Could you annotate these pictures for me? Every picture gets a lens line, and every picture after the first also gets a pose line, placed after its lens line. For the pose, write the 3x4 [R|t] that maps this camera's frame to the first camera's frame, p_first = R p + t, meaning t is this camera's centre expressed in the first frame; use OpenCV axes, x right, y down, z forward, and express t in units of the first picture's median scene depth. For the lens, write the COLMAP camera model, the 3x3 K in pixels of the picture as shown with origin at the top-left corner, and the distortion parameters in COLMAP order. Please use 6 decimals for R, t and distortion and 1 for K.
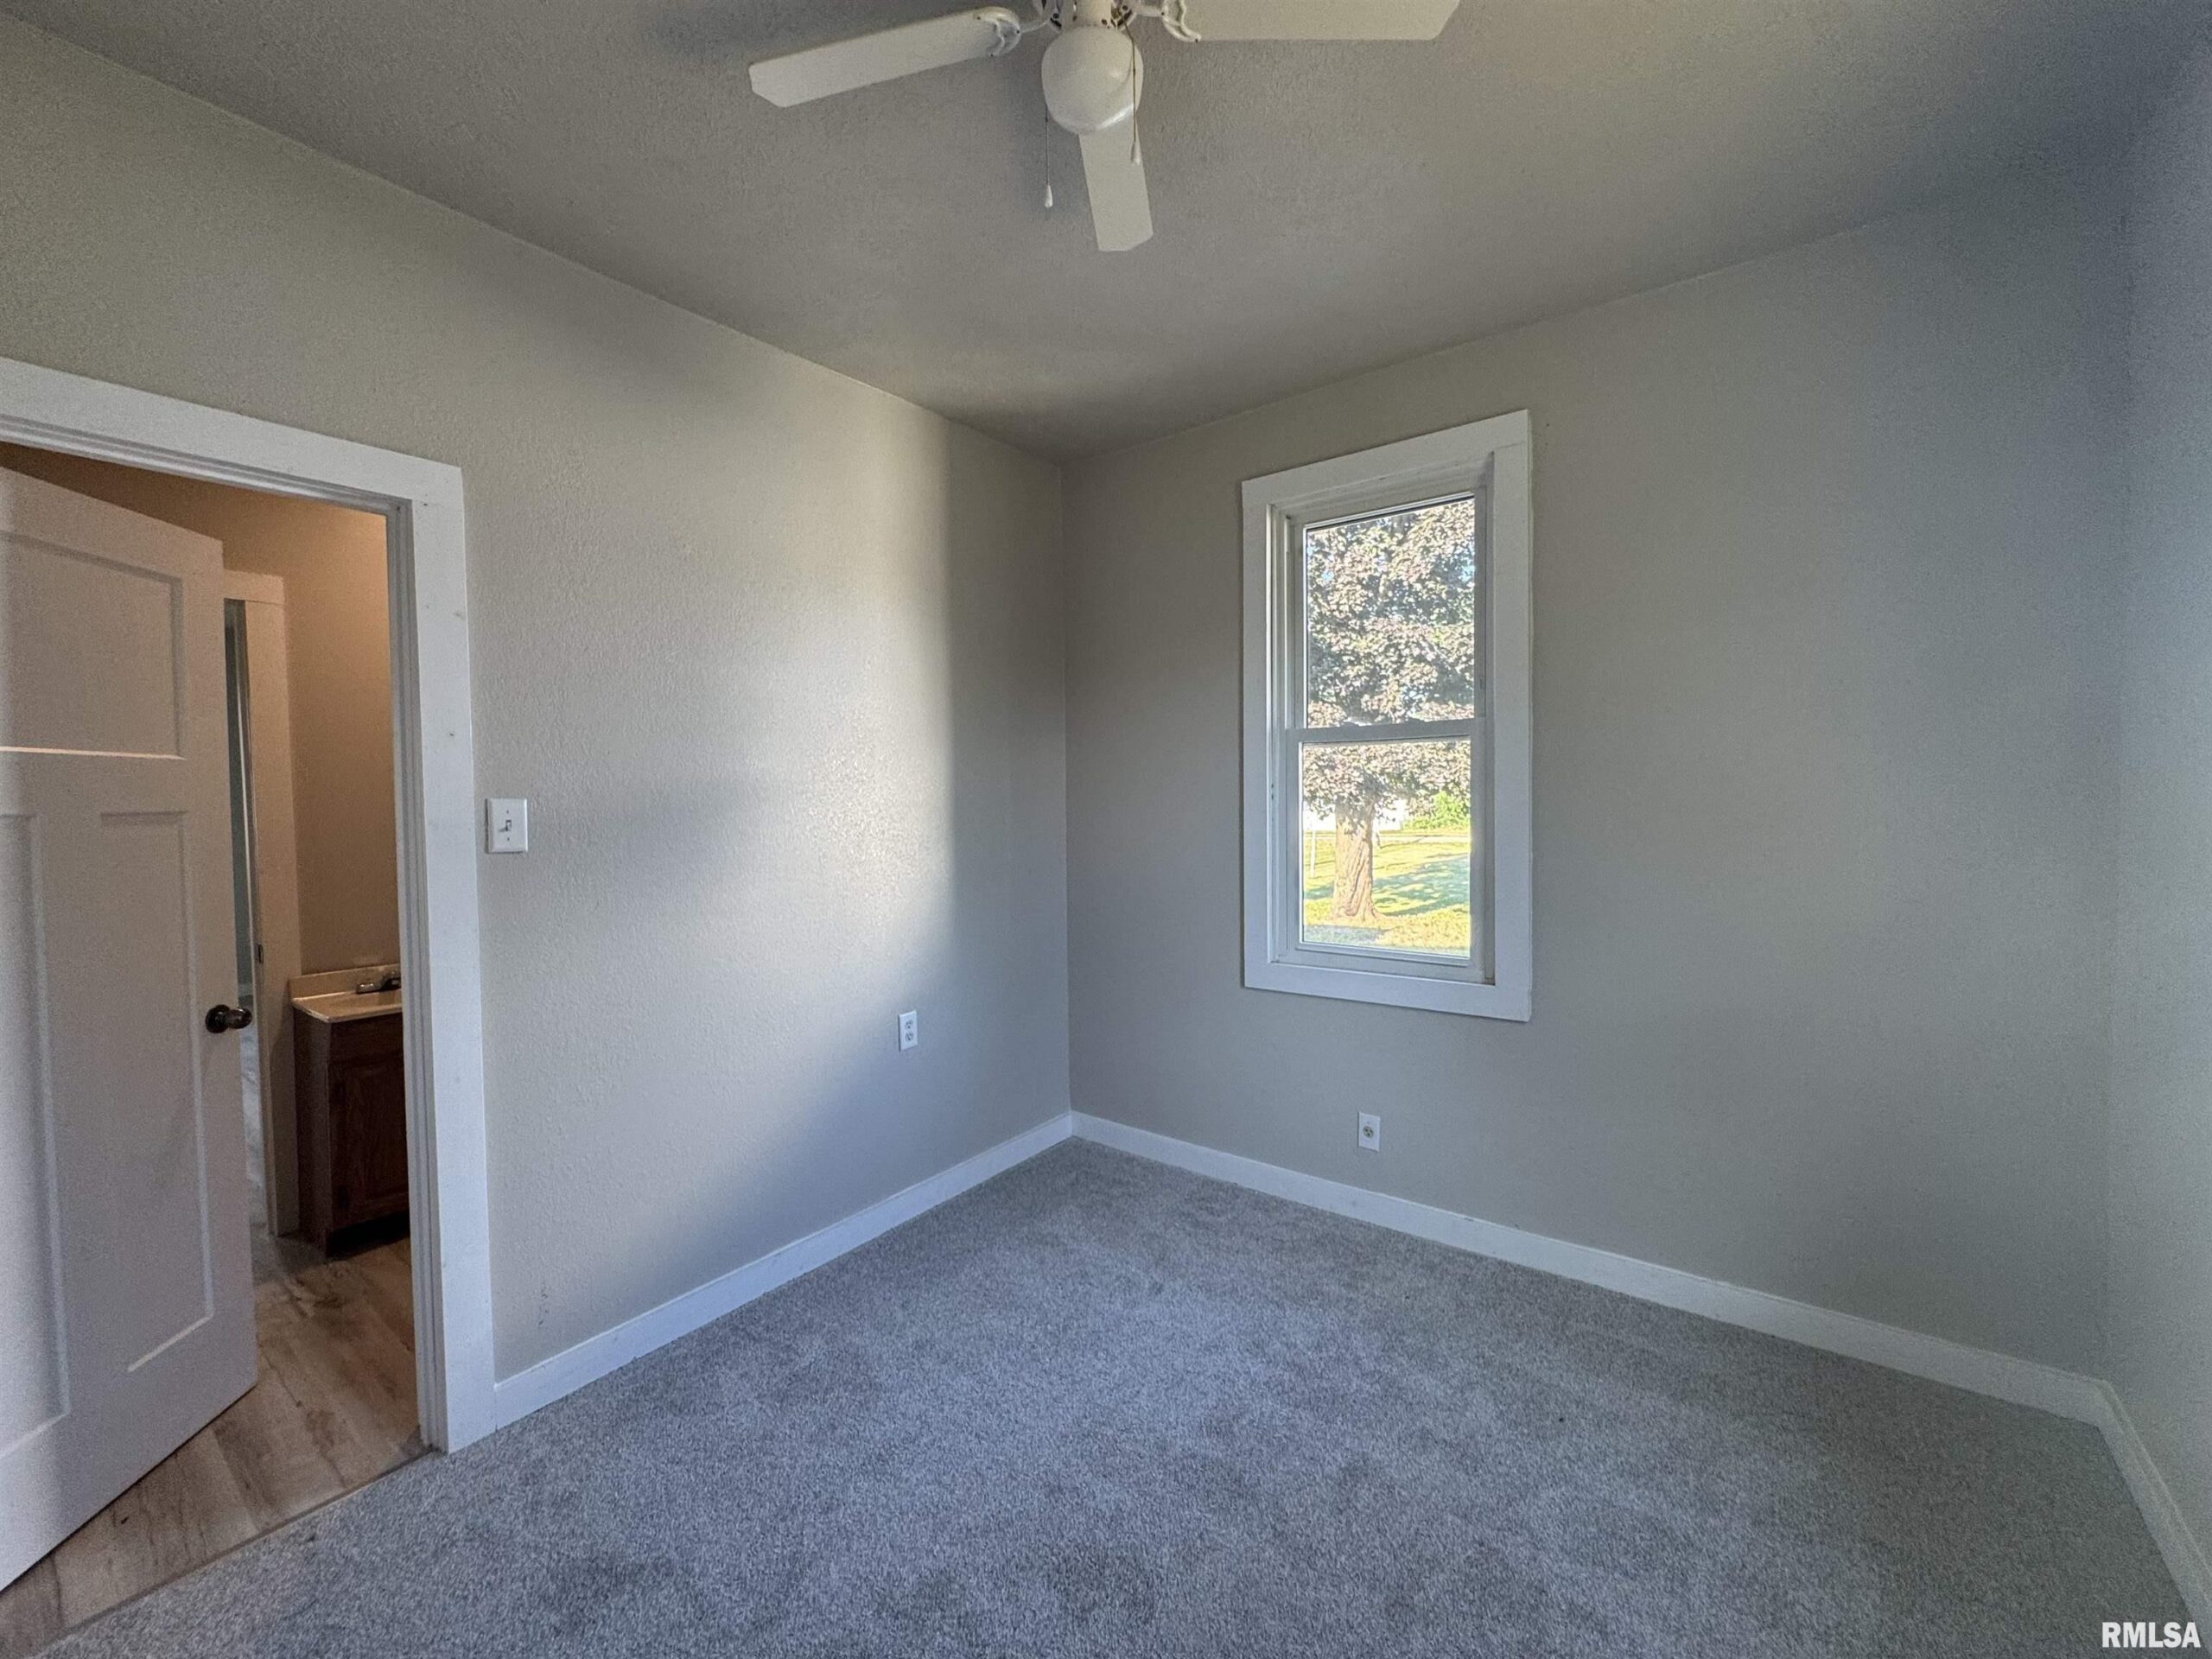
lens RADIAL K [[888.2, 0, 1108.3], [0, 888.2, 832.0], [0, 0, 1]] dist [-0.001525, 0.000309]
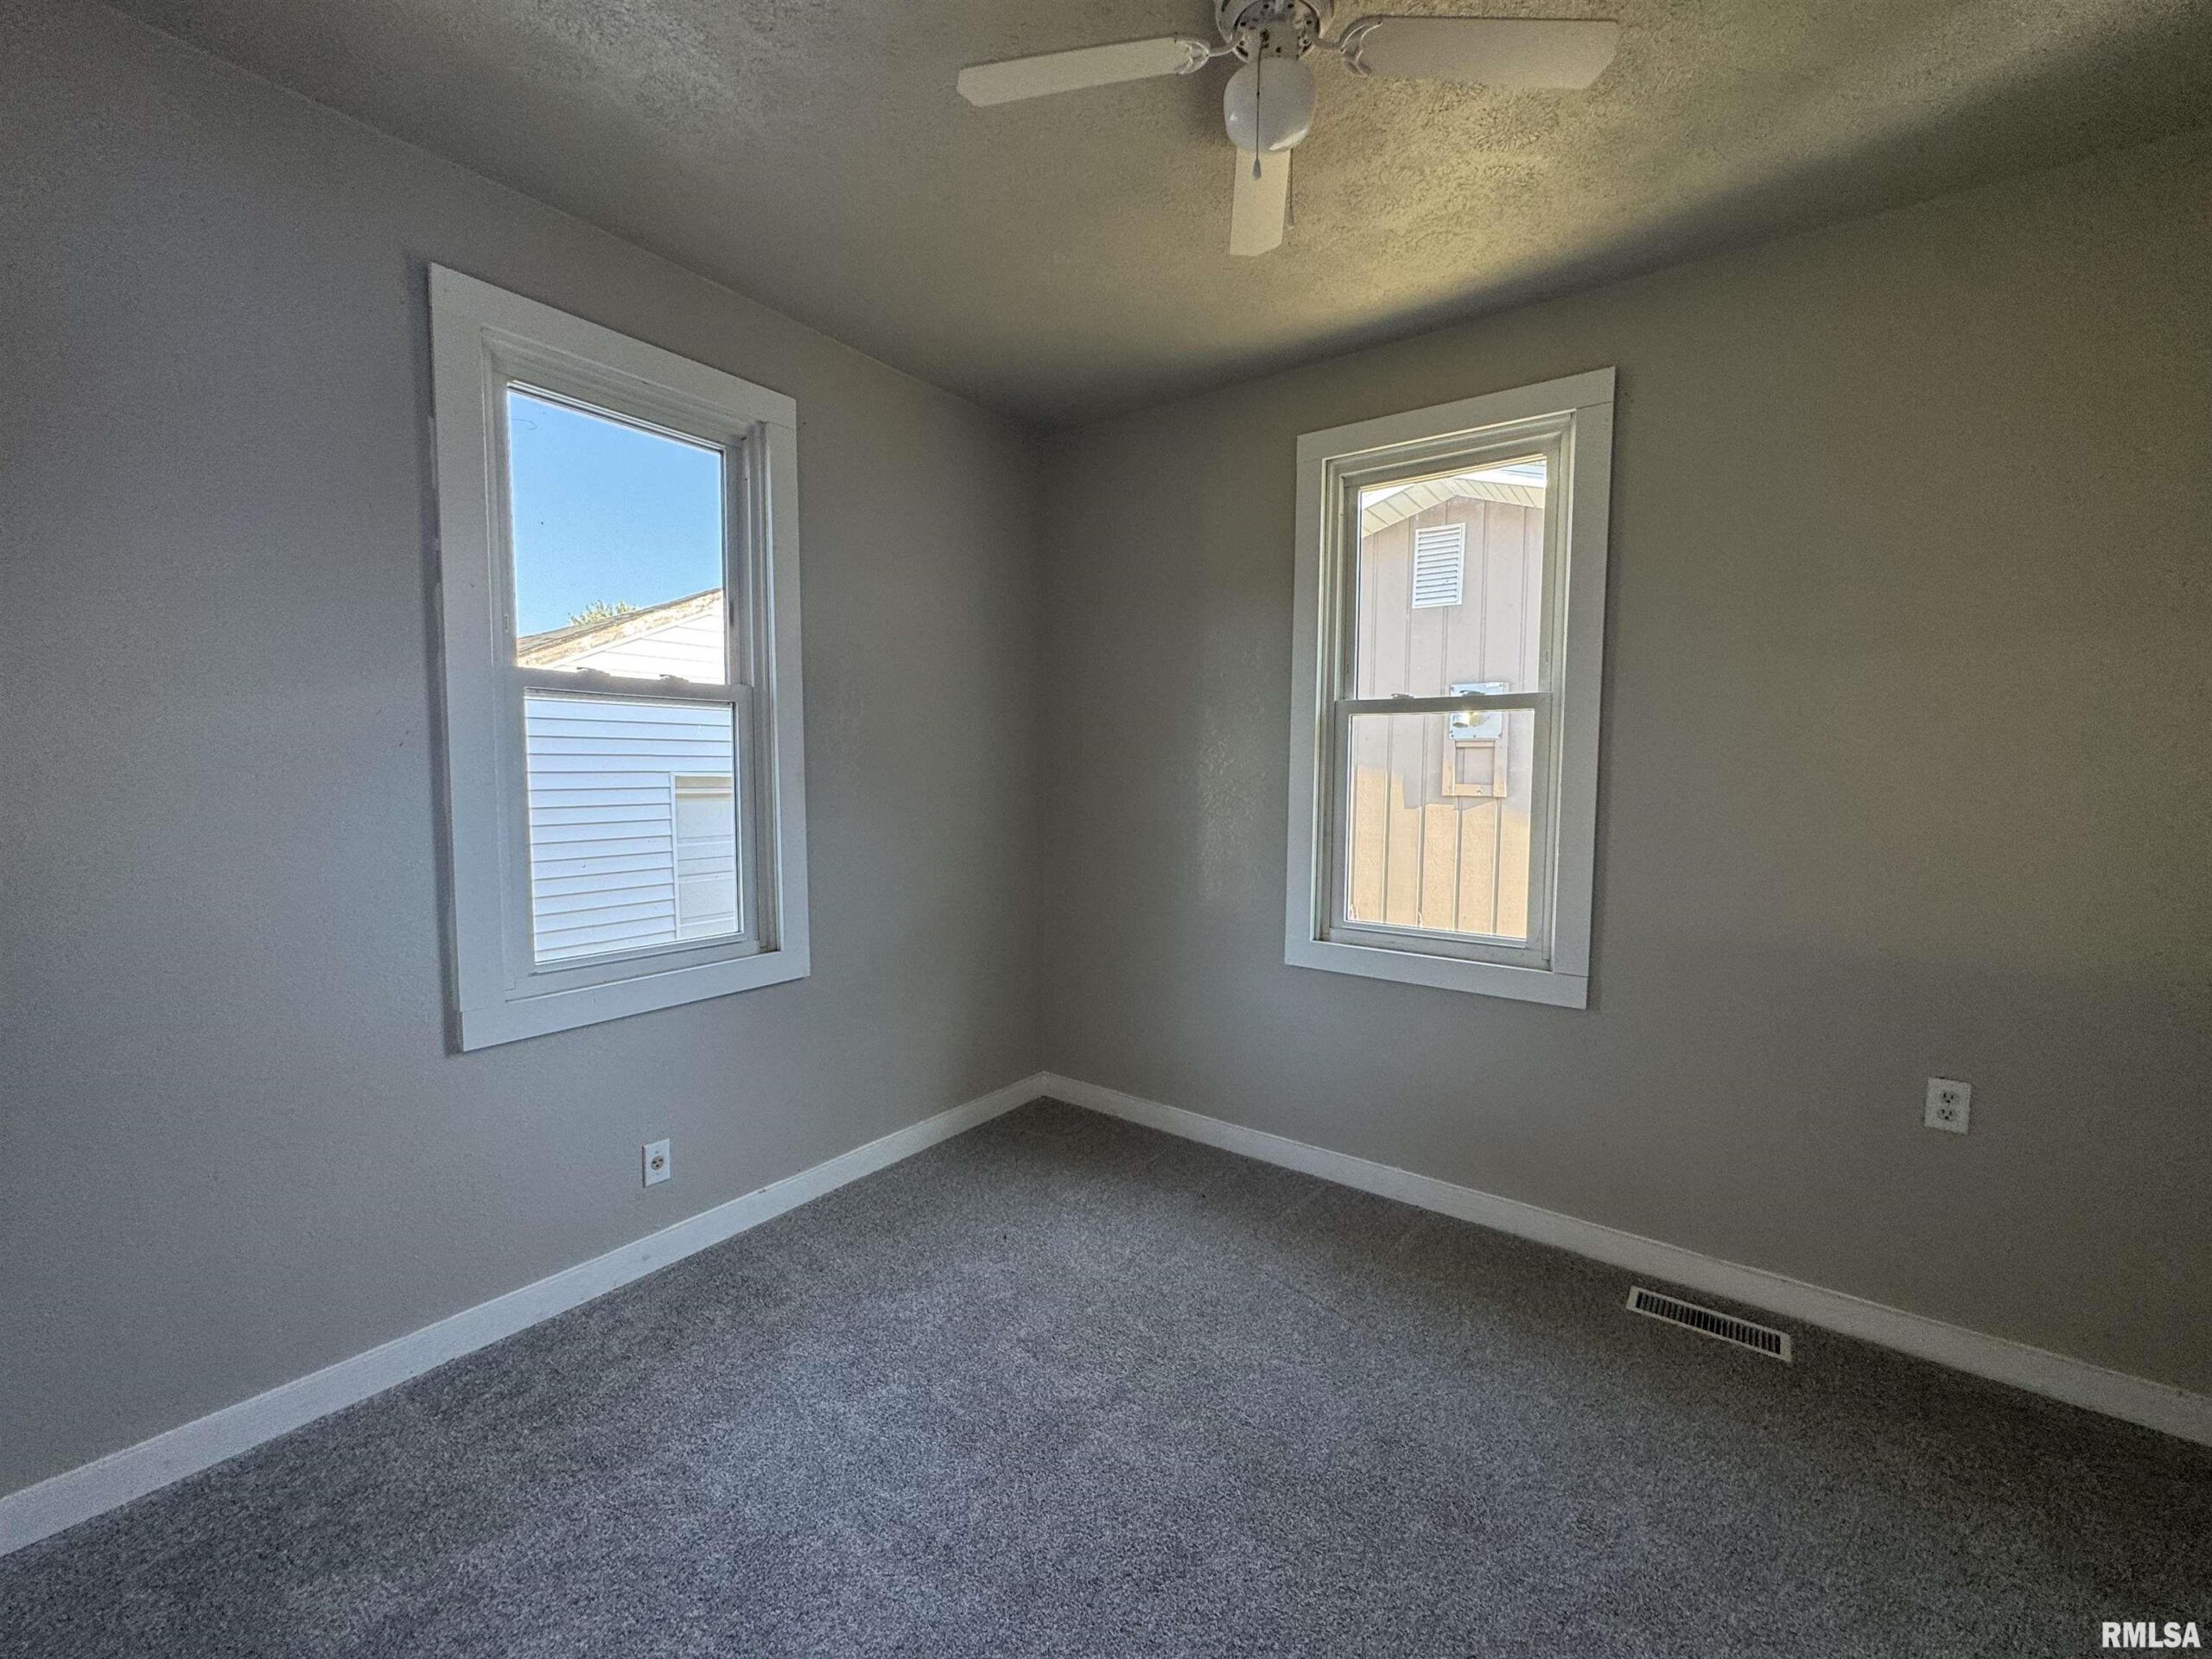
lens RADIAL K [[888.2, 0, 1105.0], [0, 888.2, 827.3], [0, 0, 1]] dist [-0.001525, 0.000309]
pose [[-0.009461, -0.052361, 0.998583, -0.571652], [0.030950, 0.998134, 0.052630, -0.013106], [-0.999476, 0.031404, -0.007823, 0.606910]]
